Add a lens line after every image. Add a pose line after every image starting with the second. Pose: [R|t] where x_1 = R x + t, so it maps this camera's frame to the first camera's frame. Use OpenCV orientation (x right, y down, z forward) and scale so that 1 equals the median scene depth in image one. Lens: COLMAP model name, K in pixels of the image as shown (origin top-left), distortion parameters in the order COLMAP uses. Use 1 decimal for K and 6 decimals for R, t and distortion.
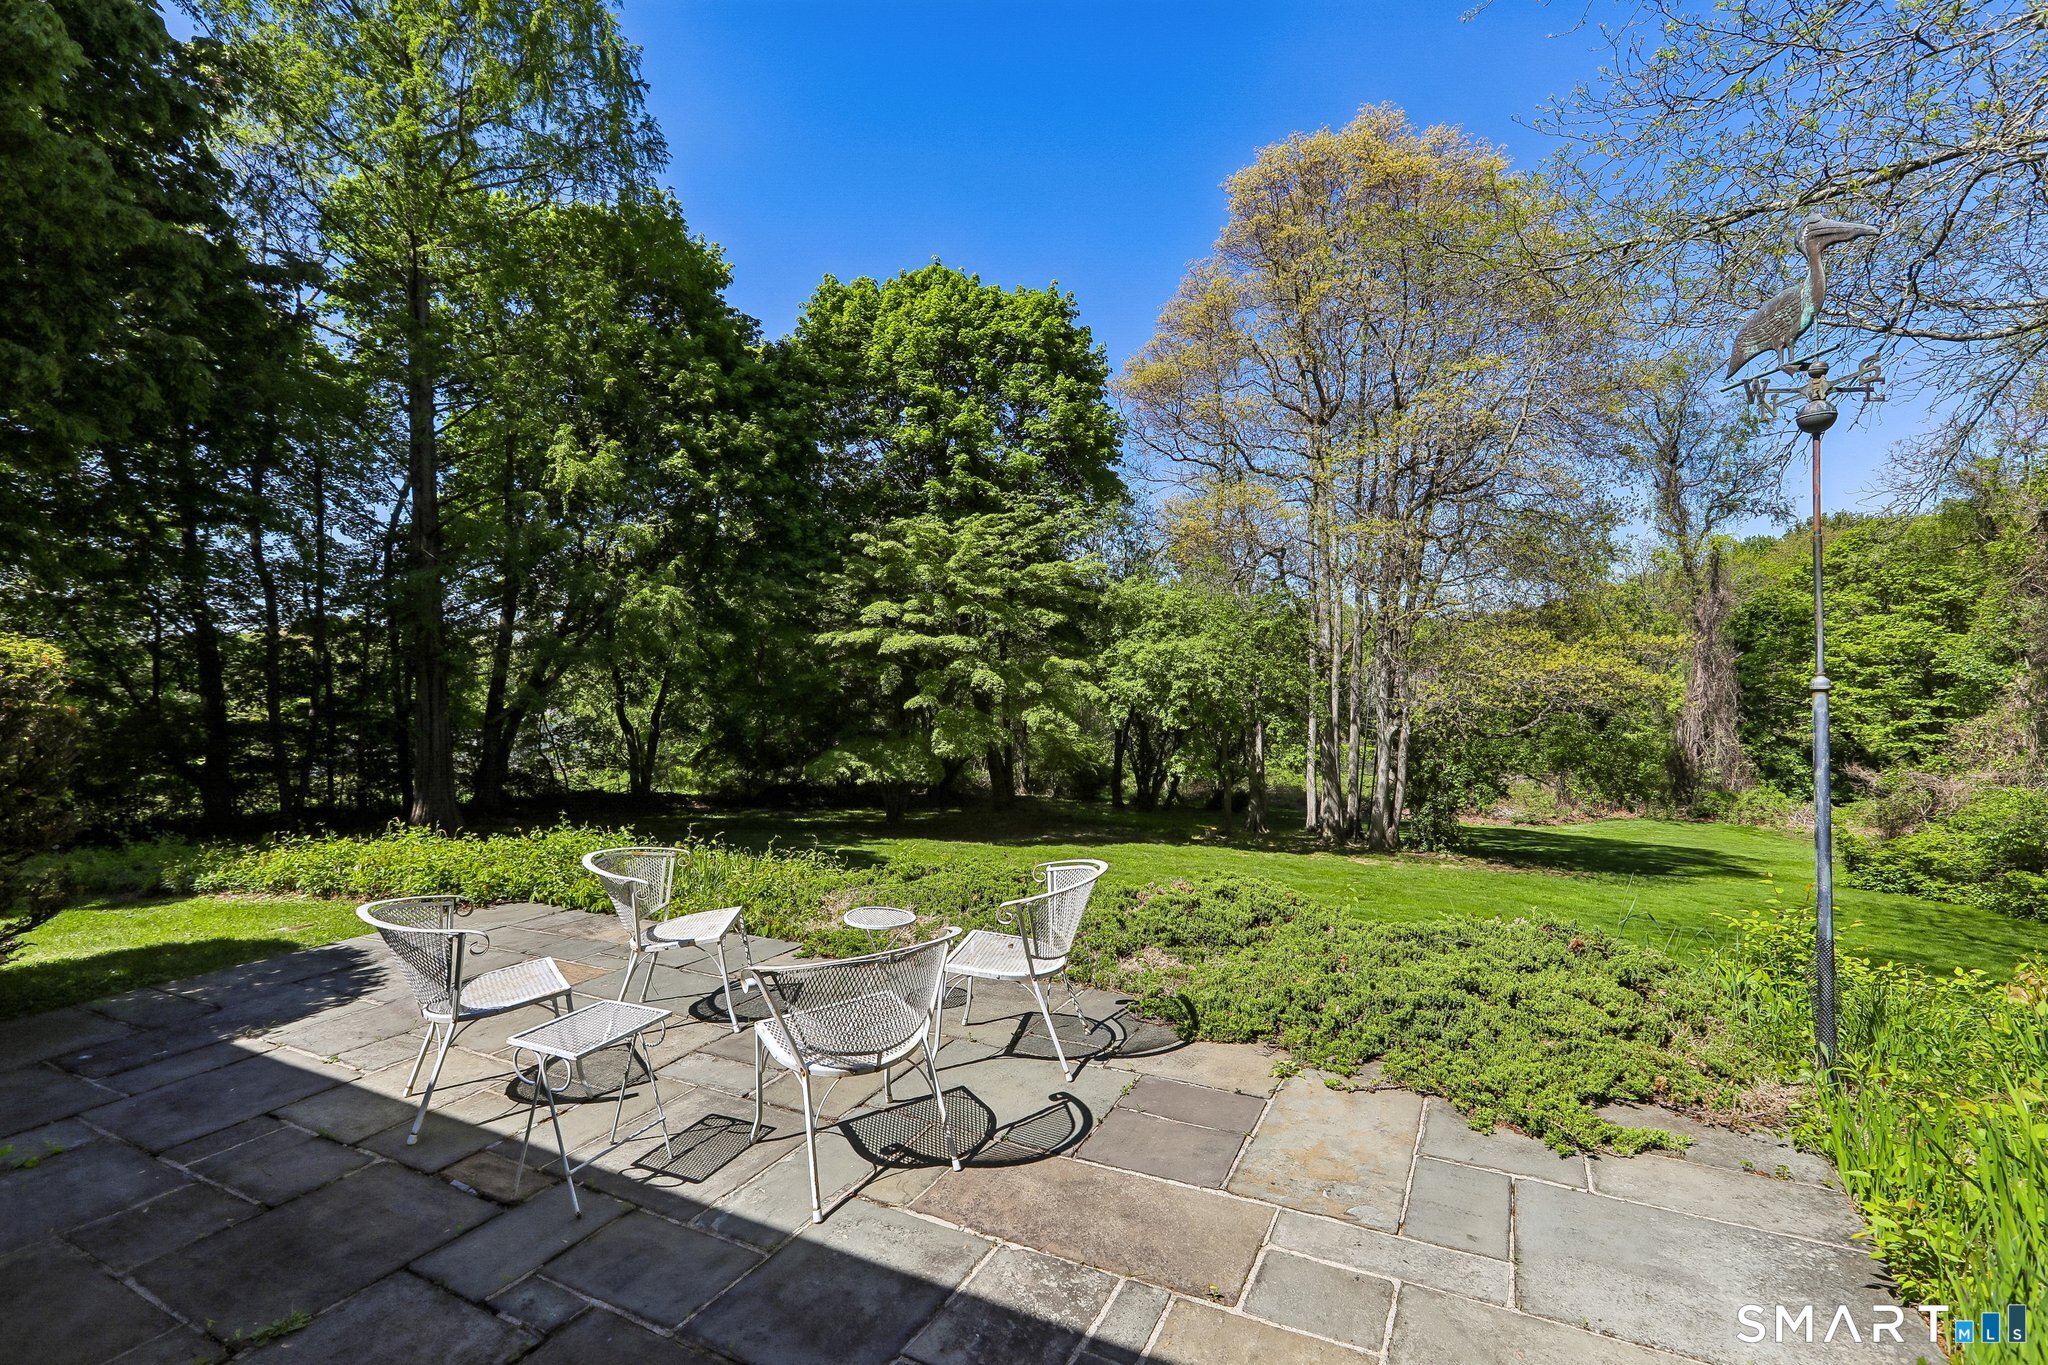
lens RADIAL K [[941.0, 0, 1027.7], [0, 941.0, 683.6], [0, 0, 1]] dist [0.003442, 0.000563]
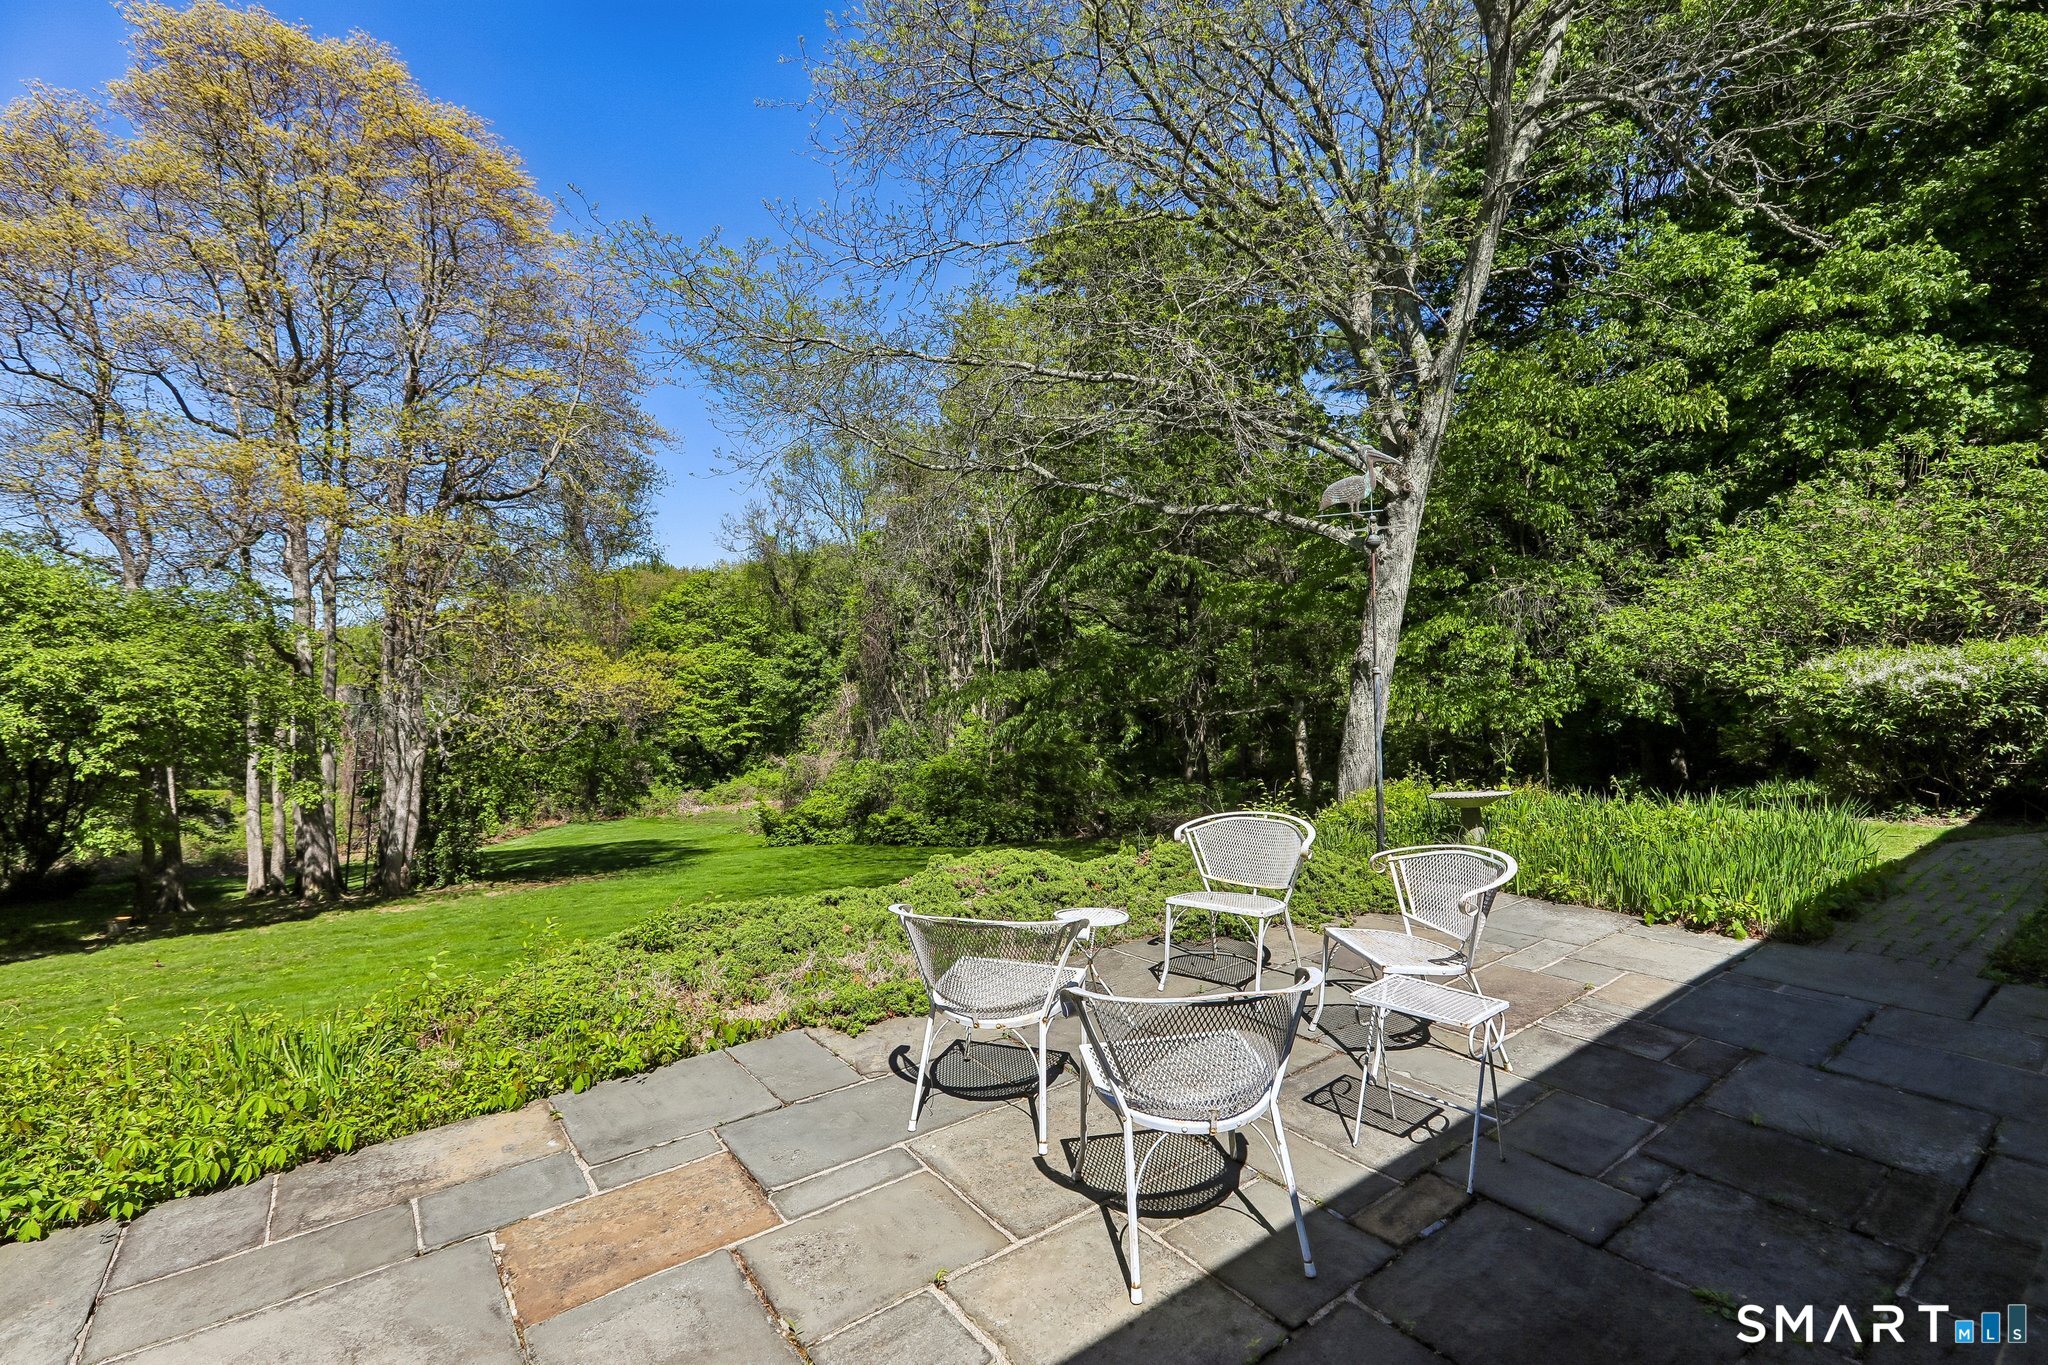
lens RADIAL K [[941.0, 0, 1025.7], [0, 941.0, 673.6], [0, 0, 1]] dist [0.003442, 0.000563]
pose [[0.416248, 0.003136, 0.909246, -0.181715], [0.026700, 0.999521, -0.015670, 0.002638], [-0.908859, 0.030799, 0.415965, 0.112822]]
